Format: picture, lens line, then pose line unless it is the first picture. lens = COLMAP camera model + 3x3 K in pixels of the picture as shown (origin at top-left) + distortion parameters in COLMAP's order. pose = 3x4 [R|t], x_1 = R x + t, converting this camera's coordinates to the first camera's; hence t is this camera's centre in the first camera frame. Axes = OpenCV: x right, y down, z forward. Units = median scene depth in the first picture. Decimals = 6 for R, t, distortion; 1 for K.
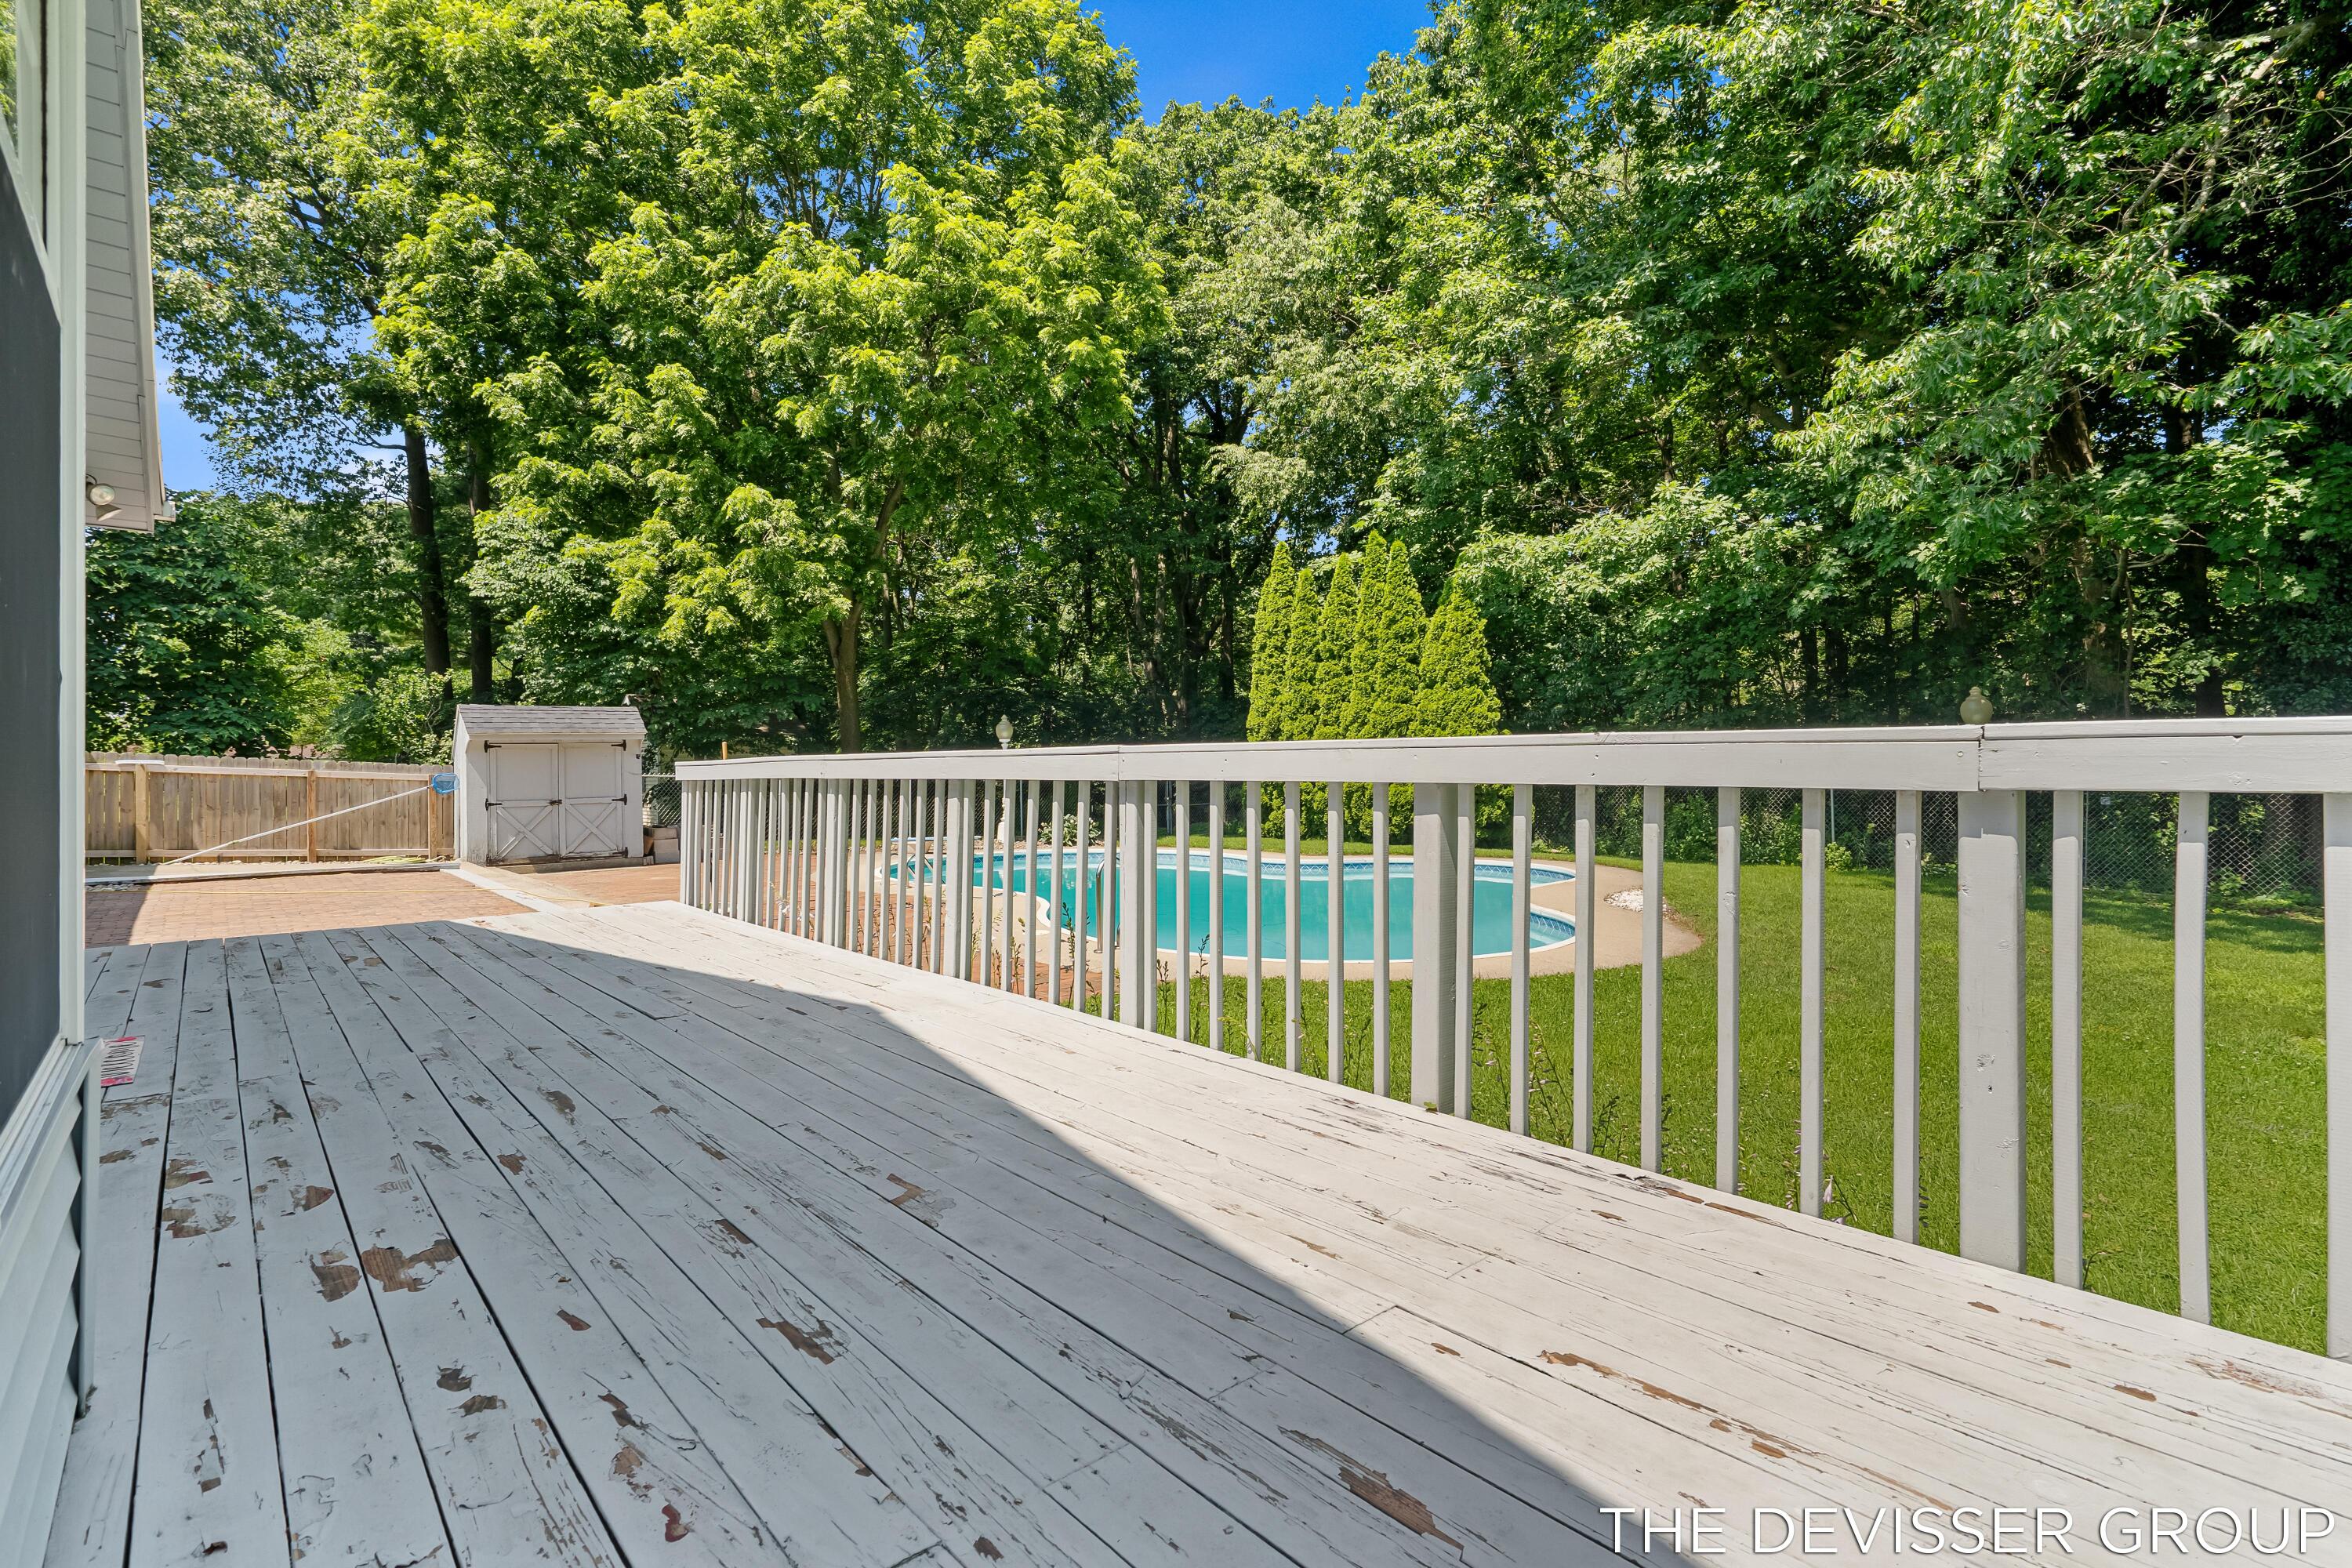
lens RADIAL K [[1088.7, 0, 1166.7], [0, 1088.7, 770.6], [0, 0, 1]] dist [-0.002758, 0.001254]
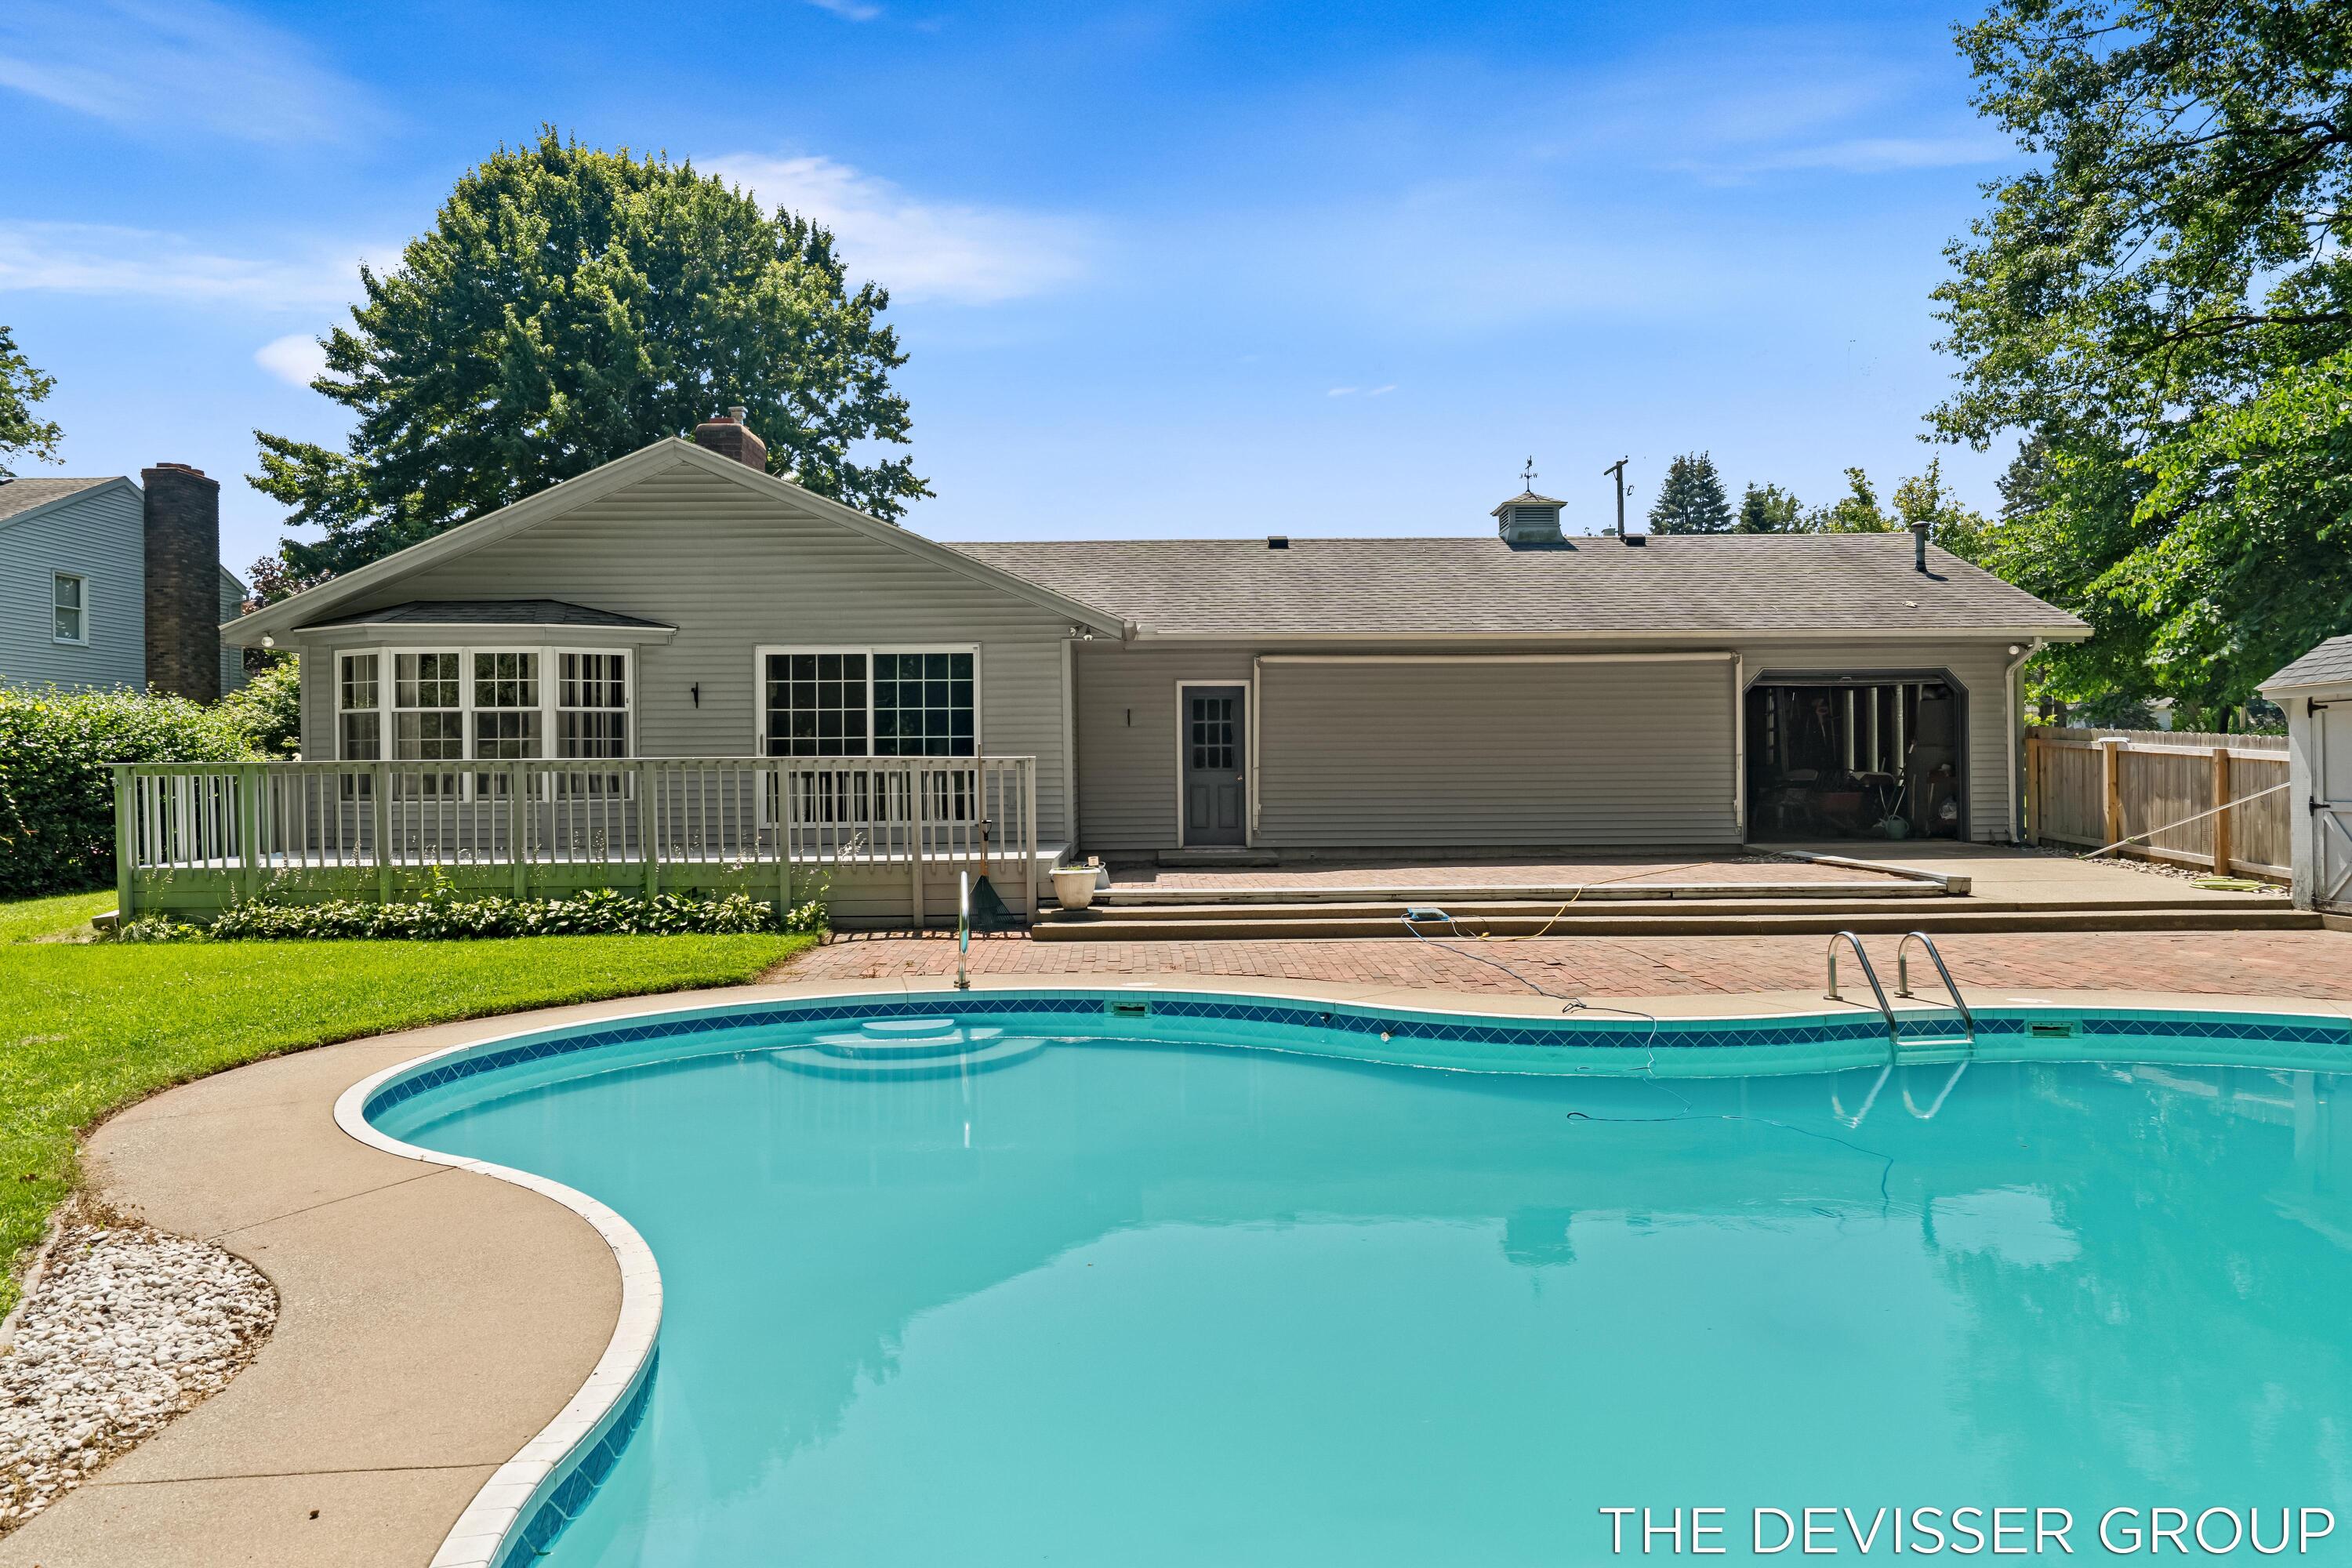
lens RADIAL K [[1527.1, 0, 1162.2], [0, 1527.1, 764.6], [0, 0, 1]] dist [0.006630, 0.001158]
pose [[-0.648968, 0.010259, -0.760746, 0.312527], [0.010620, 0.999934, 0.004425, -0.000989], [0.760741, -0.005207, -0.649034, 0.803706]]
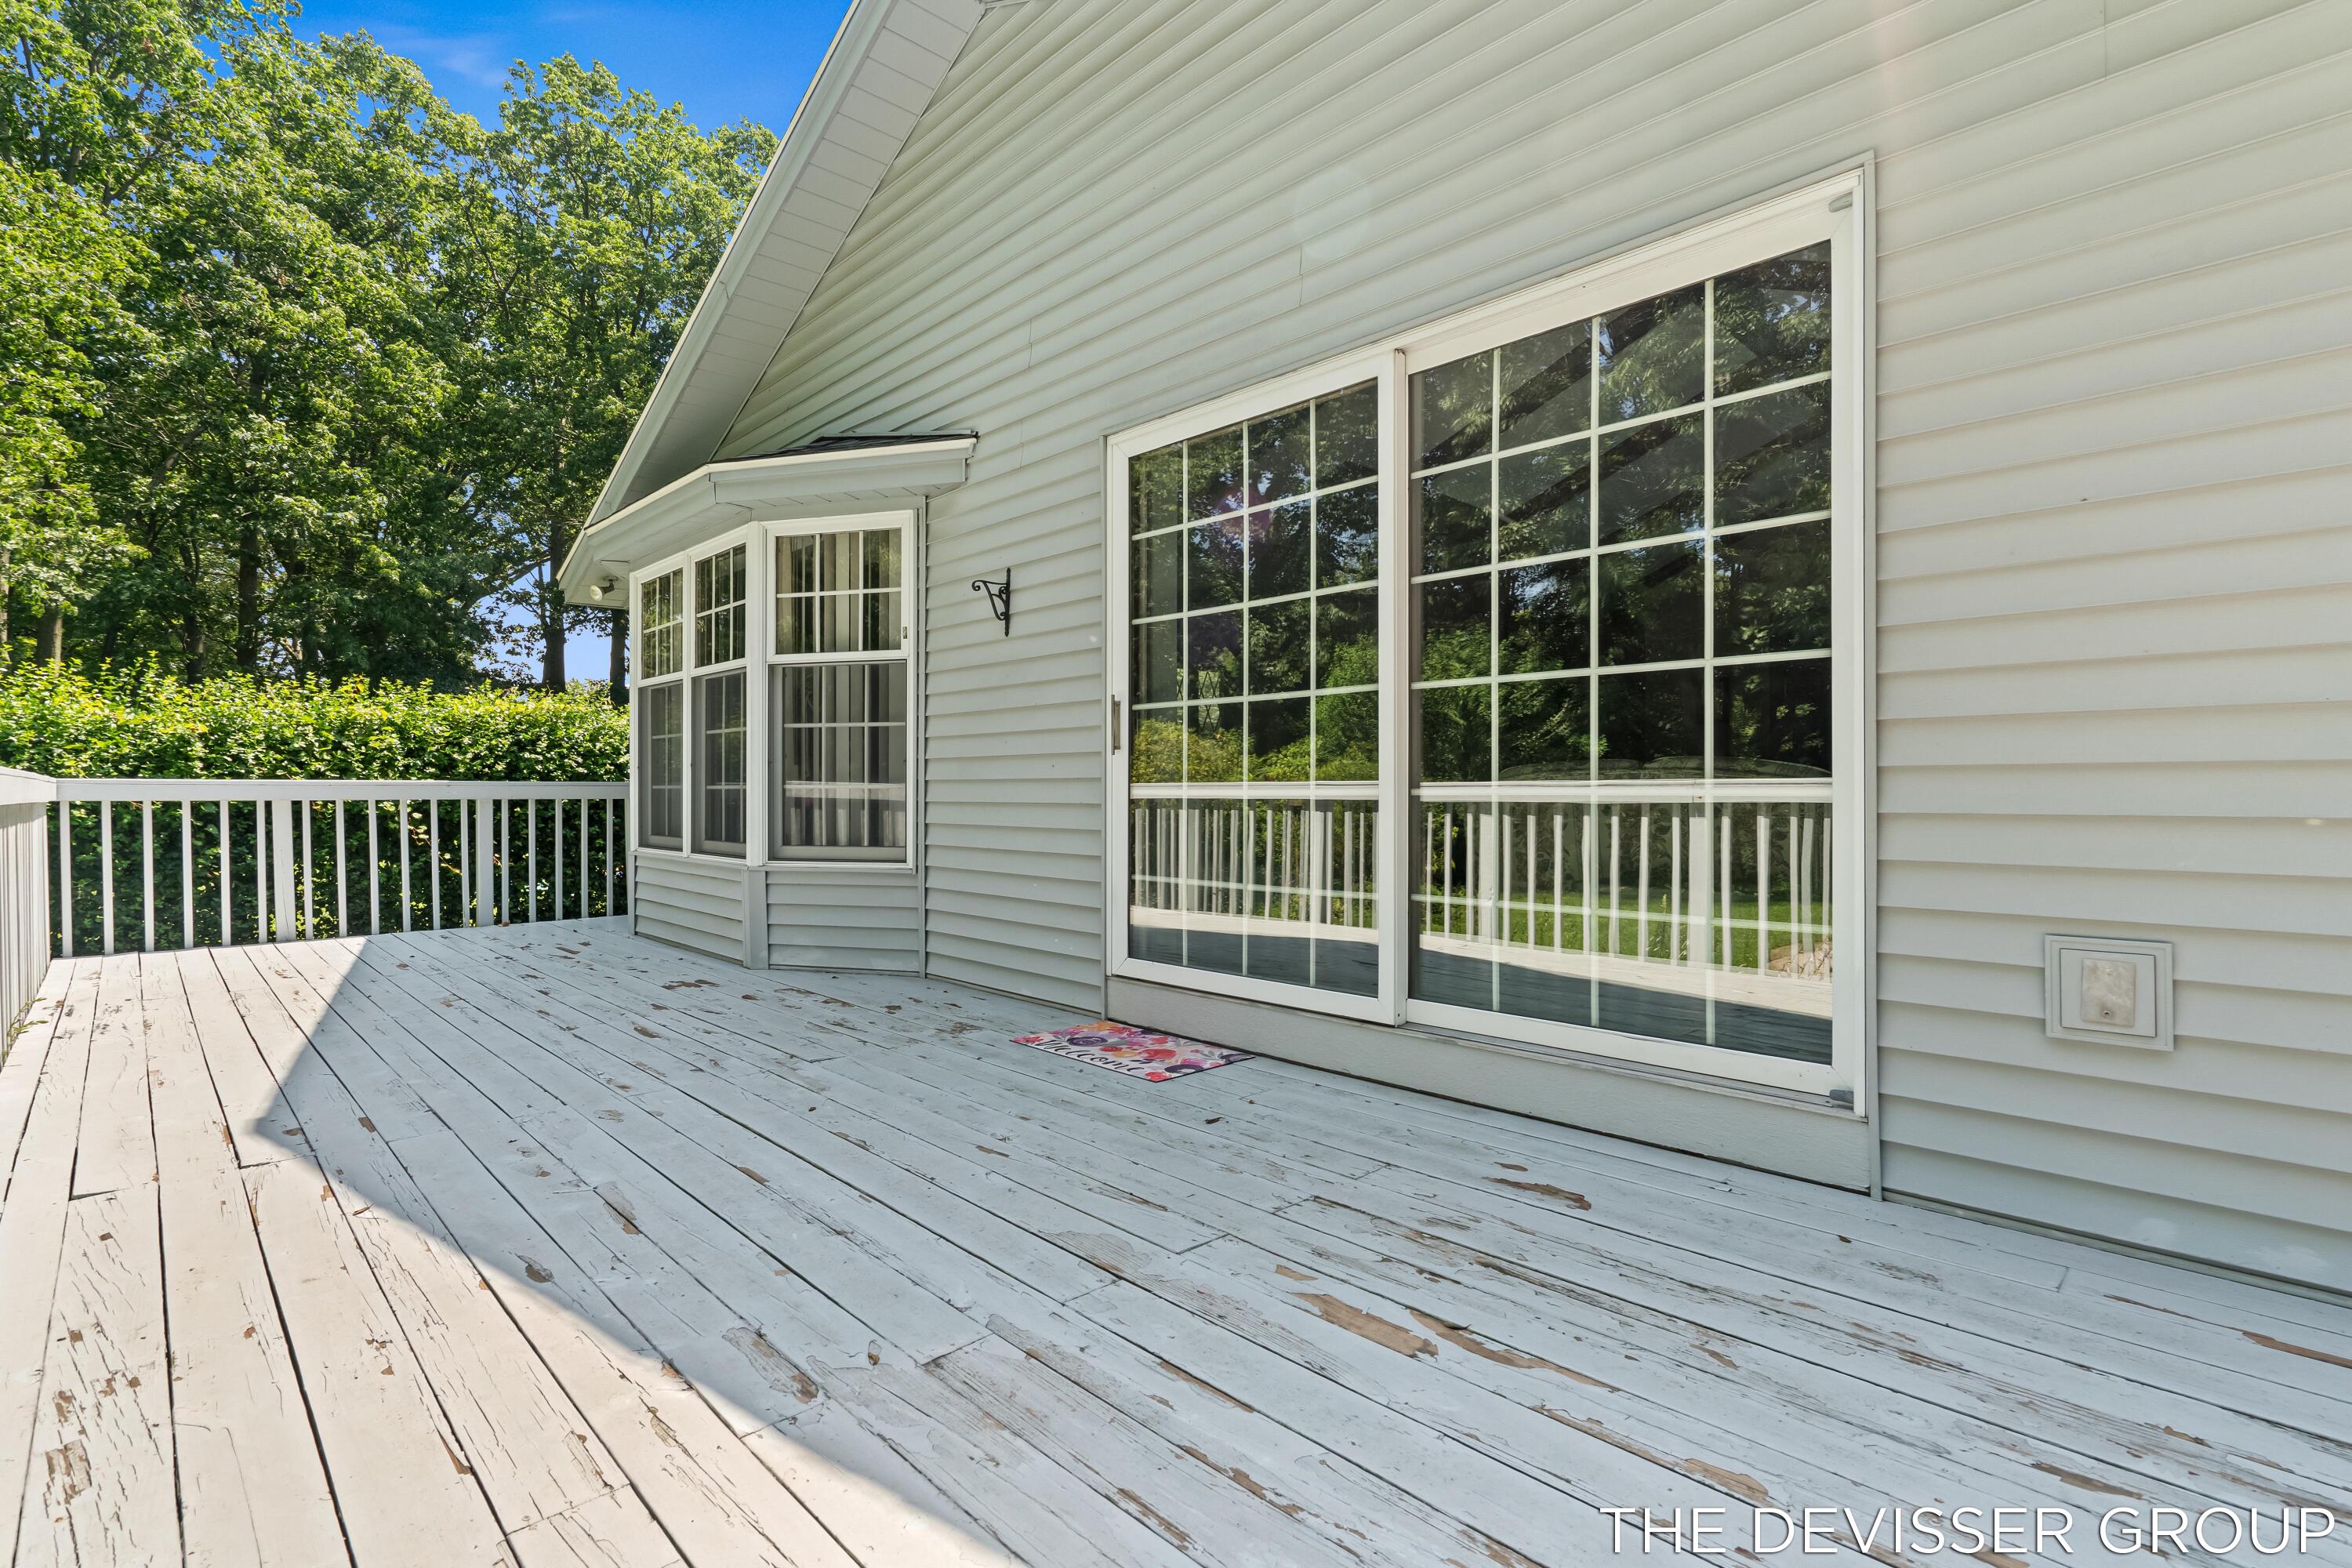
lens RADIAL K [[1088.7, 0, 1159.0], [0, 1088.7, 779.5], [0, 0, 1]] dist [-0.002758, 0.001254]
pose [[-0.999191, 0.007028, -0.039607, -0.154940], [0.007279, 0.999954, -0.006187, 0.000438], [0.039562, -0.006470, -0.999196, 0.322250]]
